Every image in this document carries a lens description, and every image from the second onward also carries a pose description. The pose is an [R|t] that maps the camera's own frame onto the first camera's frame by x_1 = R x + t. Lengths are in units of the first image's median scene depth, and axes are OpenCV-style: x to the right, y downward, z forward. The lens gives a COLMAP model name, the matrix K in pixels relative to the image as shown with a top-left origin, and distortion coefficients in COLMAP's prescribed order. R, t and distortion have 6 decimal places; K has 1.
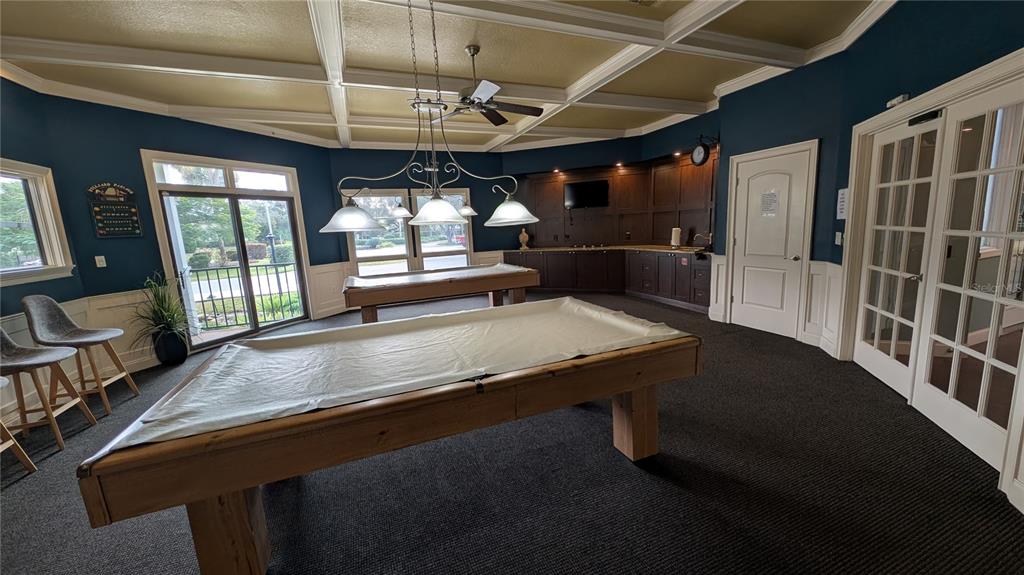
lens RADIAL K [[382.6, 0, 514.3], [0, 382.6, 288.2], [0, 0, 1]] dist [0.001623, 0.000018]
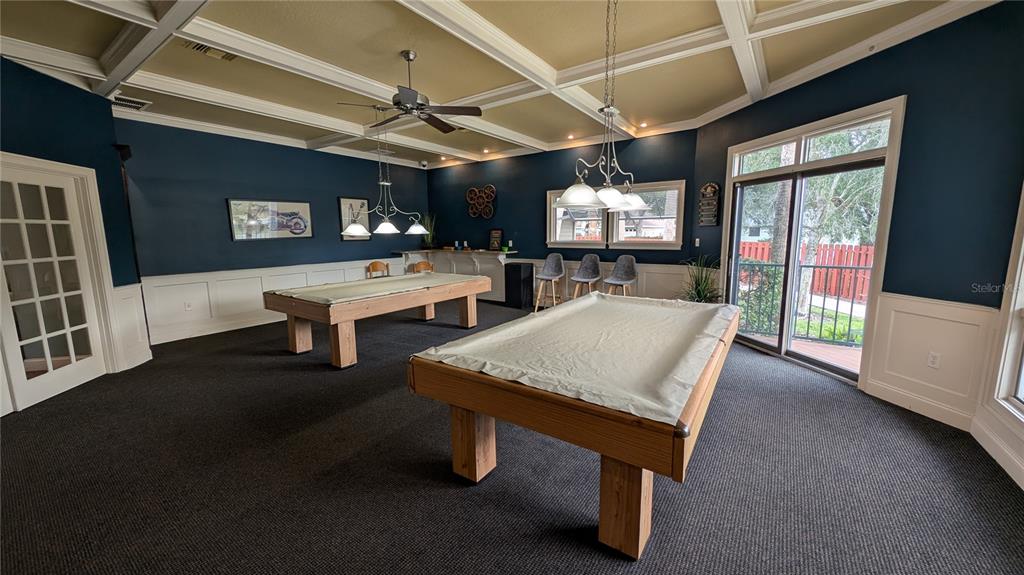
lens RADIAL K [[382.6, 0, 511.1], [0, 382.6, 286.3], [0, 0, 1]] dist [0.001623, 0.000018]
pose [[-0.837467, 0.135549, -0.529411, 0.166024], [-0.038759, 0.951579, 0.304952, -0.217786], [0.545112, 0.275907, -0.791662, 1.227987]]
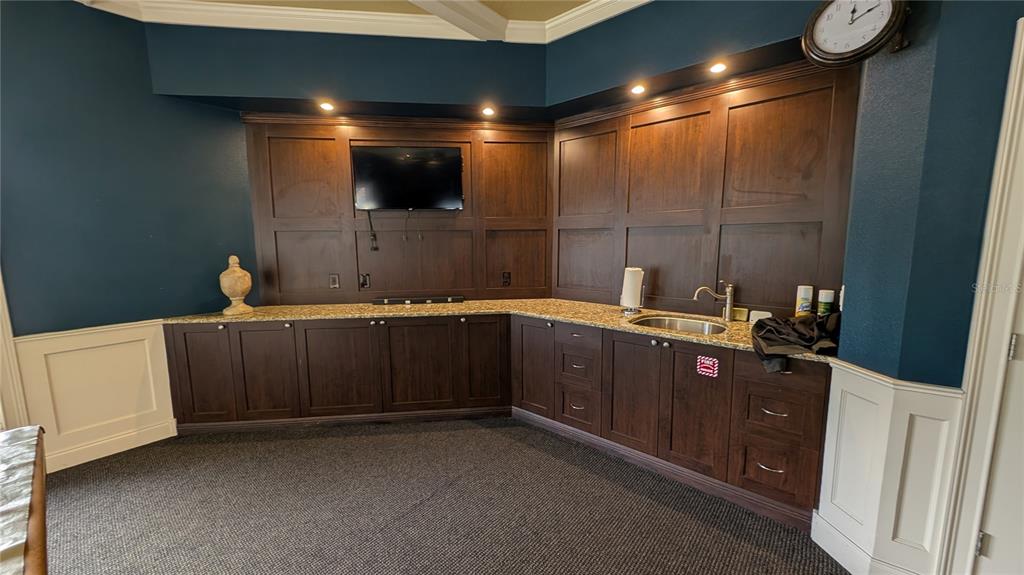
lens RADIAL K [[382.6, 0, 517.4], [0, 382.6, 287.9], [0, 0, 1]] dist [0.001623, 0.000018]
pose [[0.877993, -0.023640, 0.478089, 0.093505], [0.046623, 0.998254, -0.036261, -0.109637], [-0.476398, 0.054127, 0.877562, 0.607804]]
